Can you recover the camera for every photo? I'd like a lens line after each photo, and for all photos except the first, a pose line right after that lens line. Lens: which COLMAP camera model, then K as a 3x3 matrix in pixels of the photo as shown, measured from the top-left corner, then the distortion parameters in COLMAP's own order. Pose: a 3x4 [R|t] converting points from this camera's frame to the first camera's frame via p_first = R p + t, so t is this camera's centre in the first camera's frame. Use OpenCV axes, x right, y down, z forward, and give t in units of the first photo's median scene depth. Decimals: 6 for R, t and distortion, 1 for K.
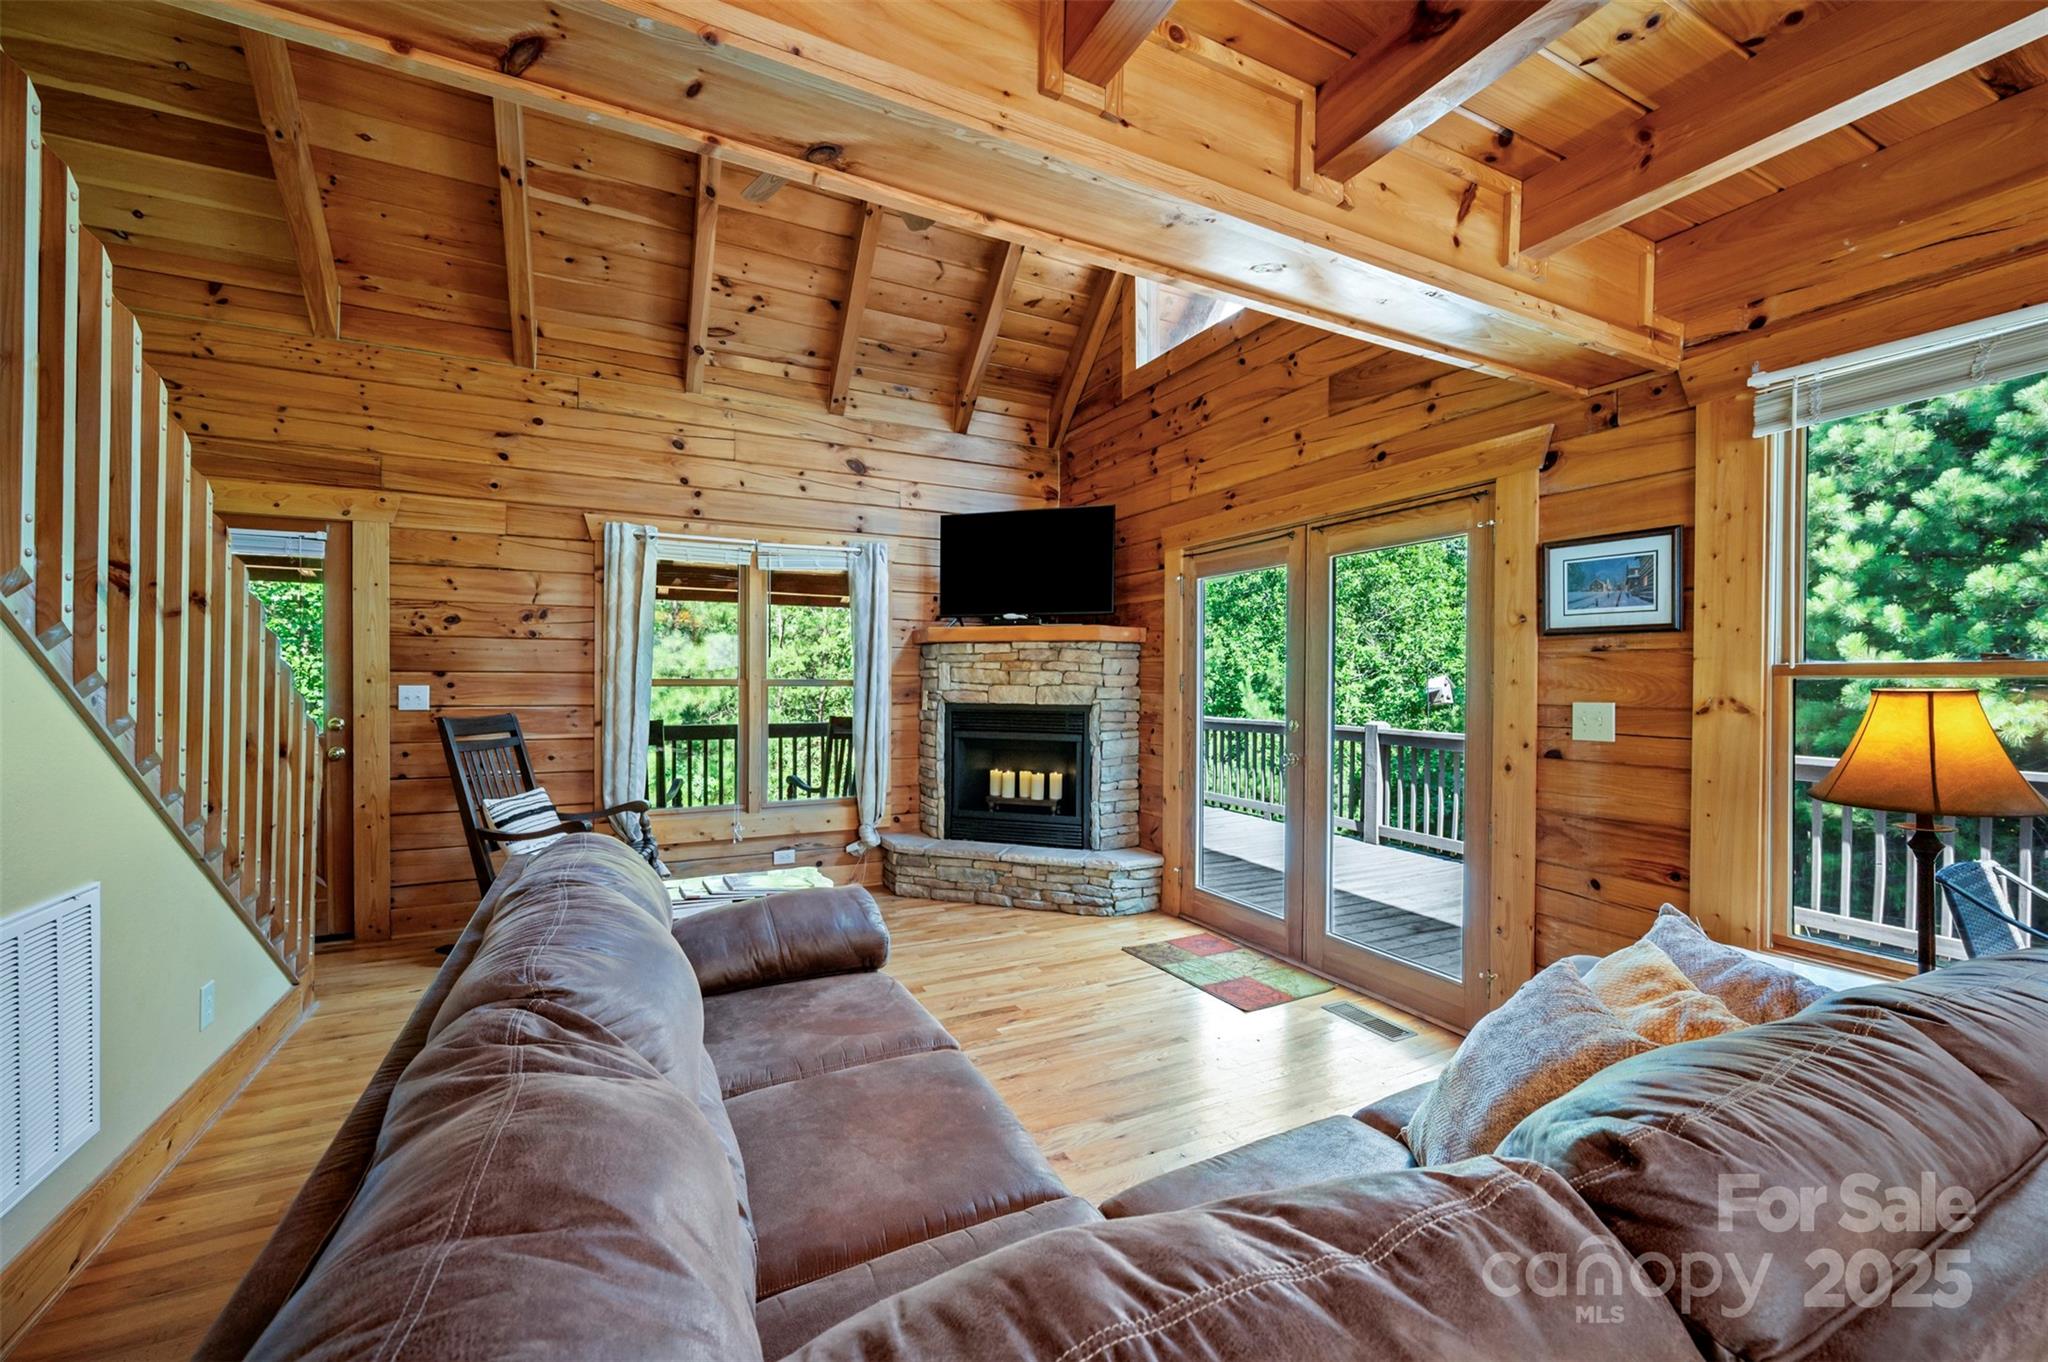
lens RADIAL K [[819.7, 0, 1029.4], [0, 819.7, 679.8], [0, 0, 1]] dist [-0.004446, 0.000680]
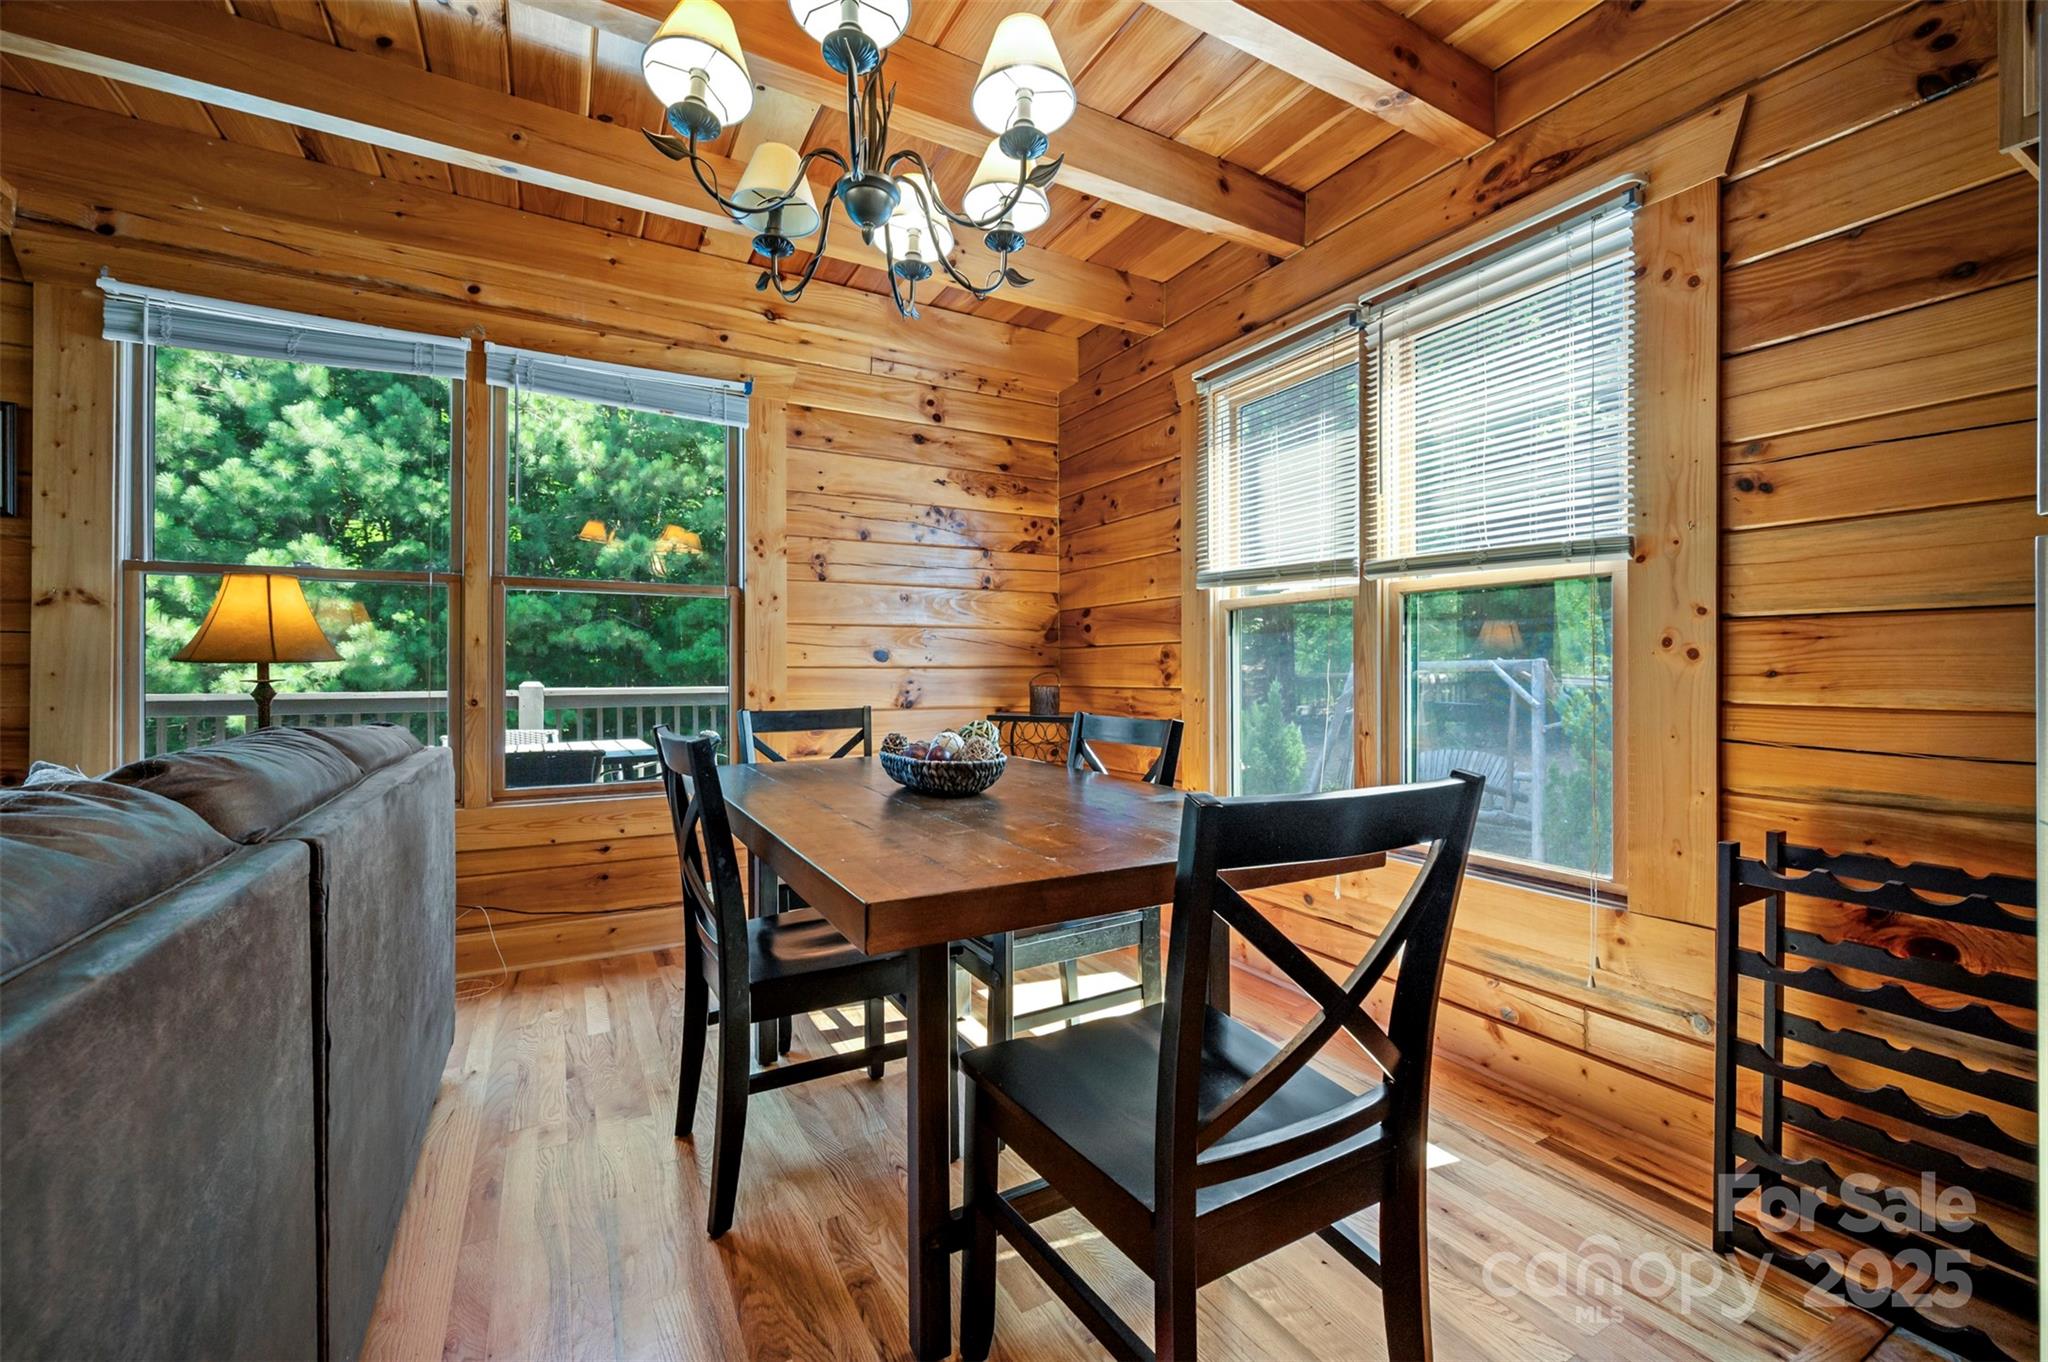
lens RADIAL K [[819.7, 0, 1017.7], [0, 819.7, 671.5], [0, 0, 1]] dist [-0.004446, 0.000680]
pose [[-0.045999, -0.009932, 0.998892, -0.093526], [0.000337, 0.999950, 0.009958, 0.052978], [-0.998941, 0.000795, -0.045993, -0.051769]]
